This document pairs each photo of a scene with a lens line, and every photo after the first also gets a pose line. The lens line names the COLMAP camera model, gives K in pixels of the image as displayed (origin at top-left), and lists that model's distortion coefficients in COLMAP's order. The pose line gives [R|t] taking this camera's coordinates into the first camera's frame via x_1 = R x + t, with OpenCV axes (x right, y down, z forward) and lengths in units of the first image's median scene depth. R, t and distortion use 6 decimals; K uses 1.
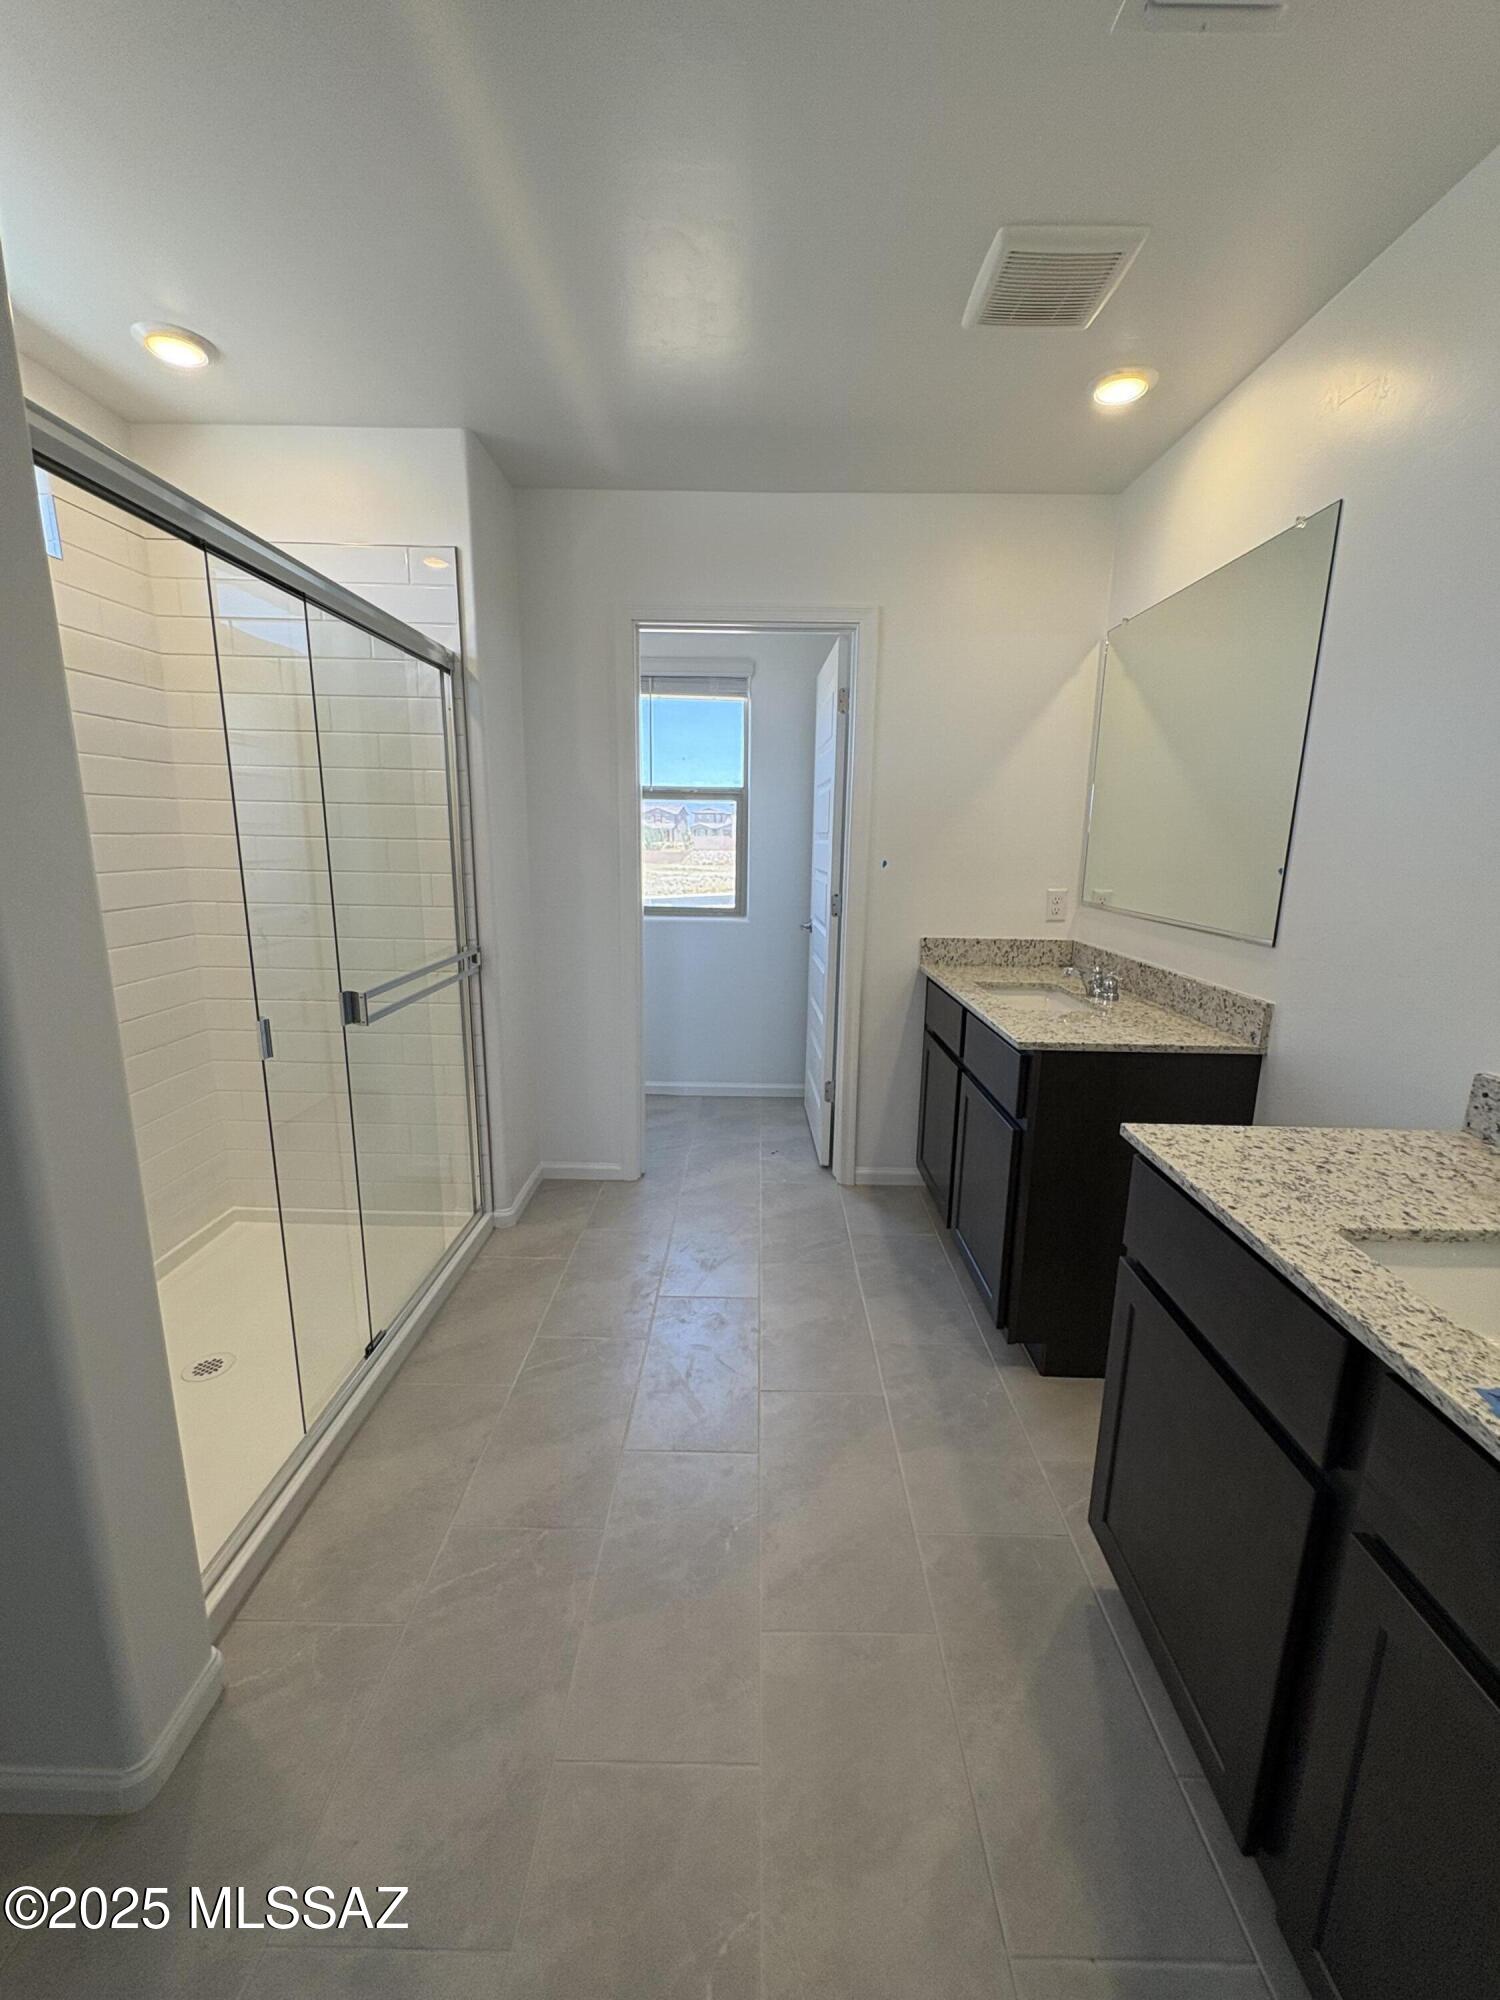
lens RADIAL K [[802.7, 0, 752.1], [0, 802.7, 1000.4], [0, 0, 1]] dist [0.002831, -0.000104]
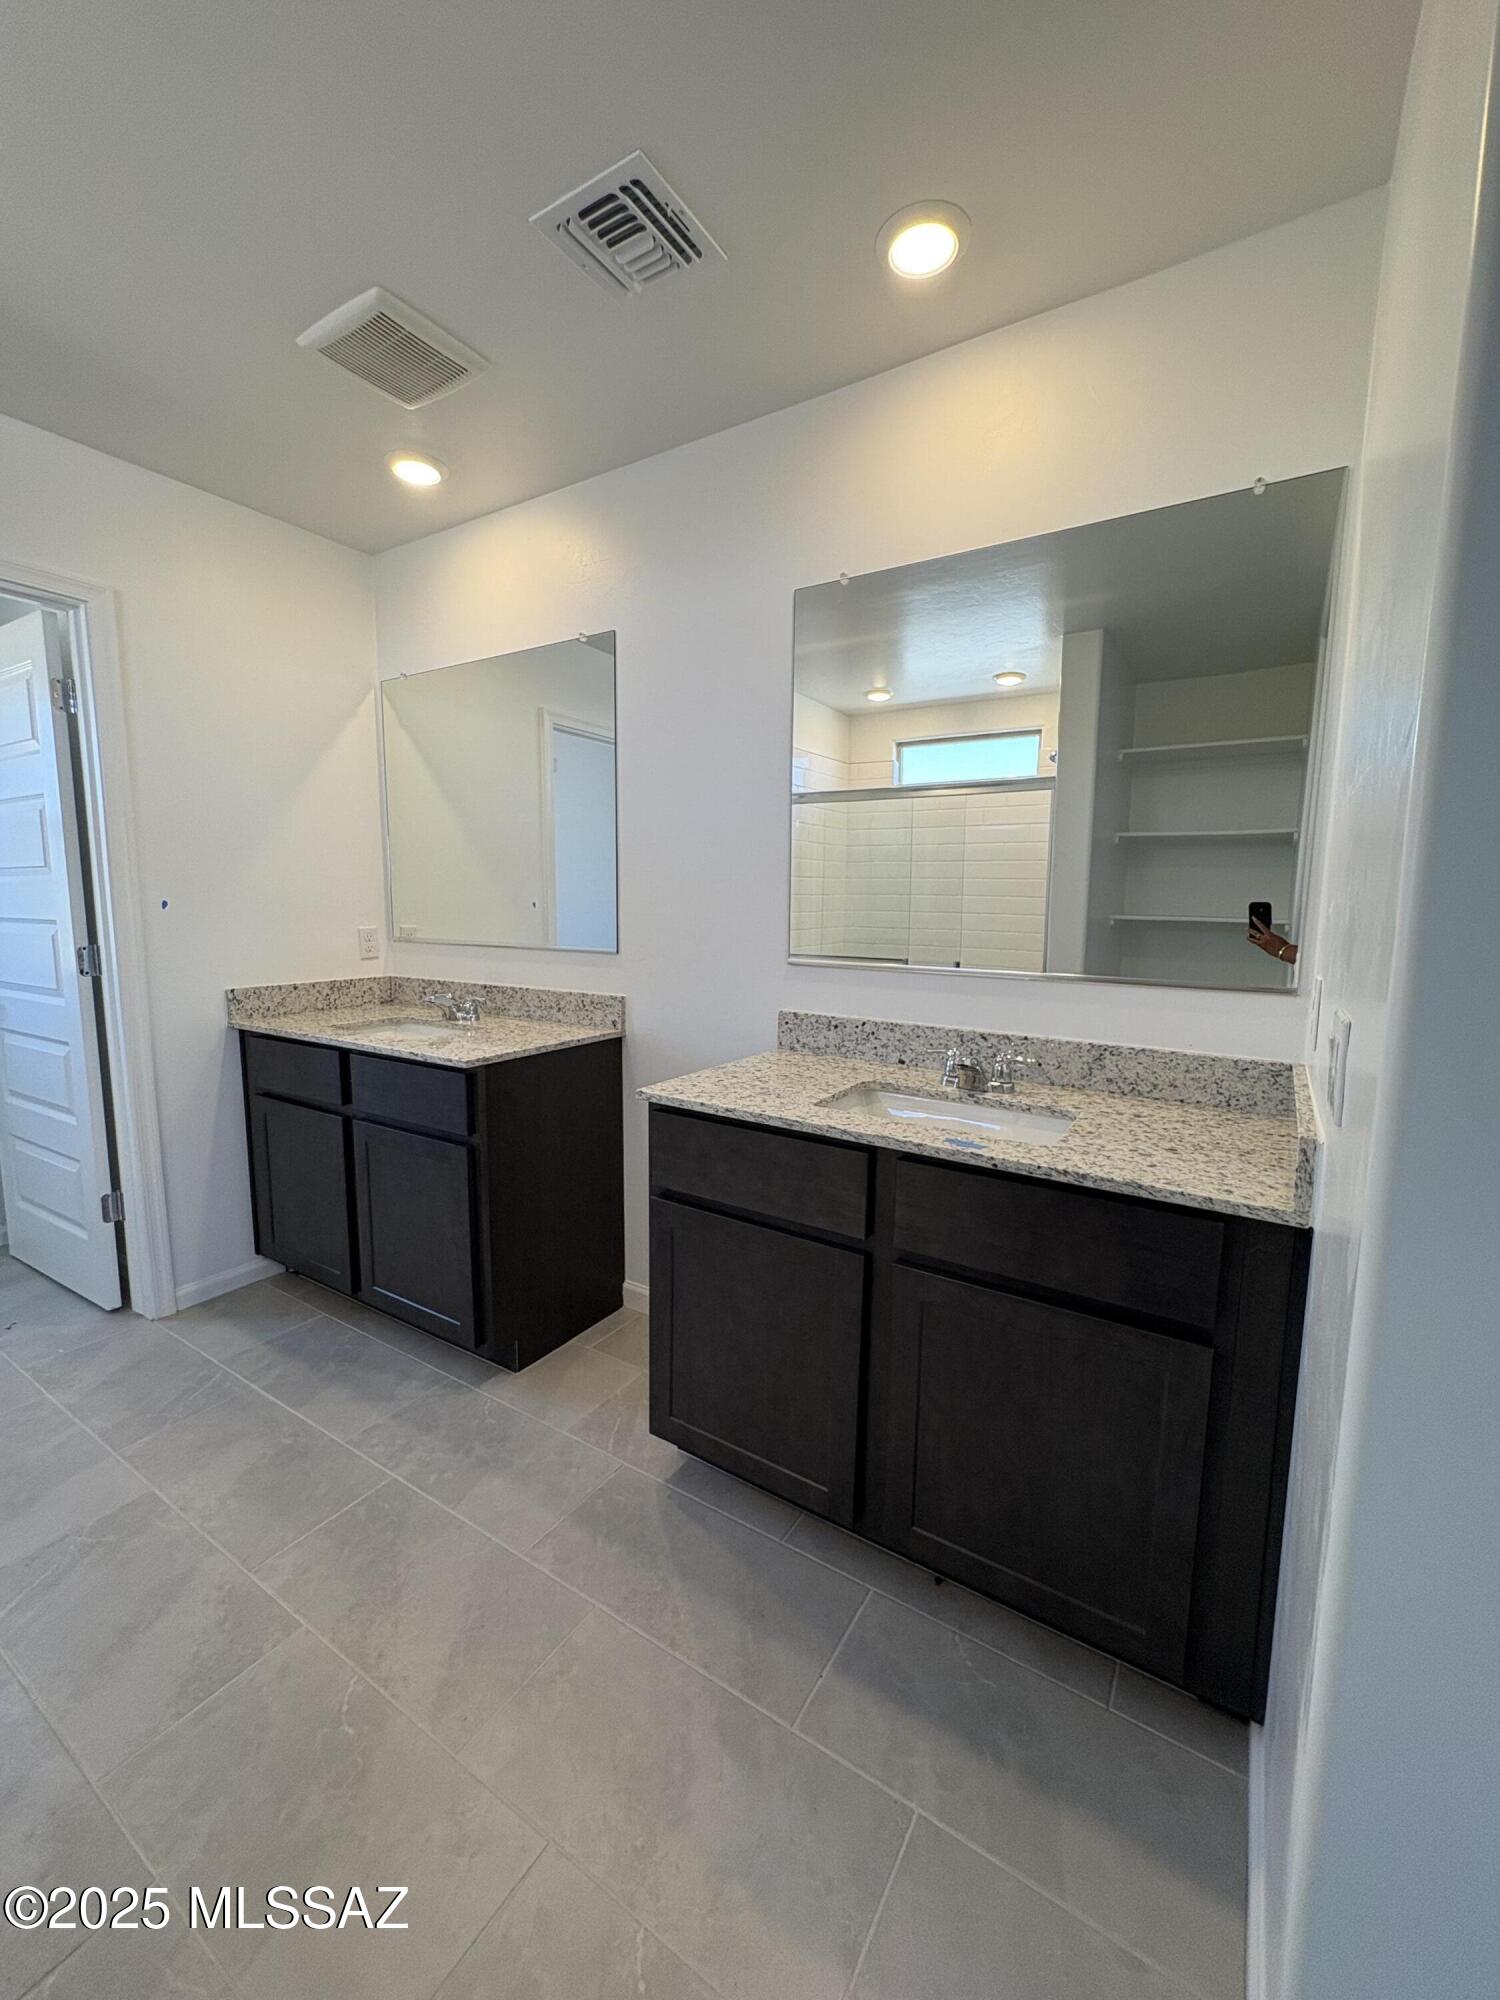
lens RADIAL K [[802.7, 0, 752.4], [0, 802.7, 1000.5], [0, 0, 1]] dist [0.002831, -0.000104]
pose [[0.531150, -0.118743, 0.838916, -0.275216], [0.174111, 0.984297, 0.029085, 0.007536], [-0.829196, 0.130616, 0.543483, 0.094060]]
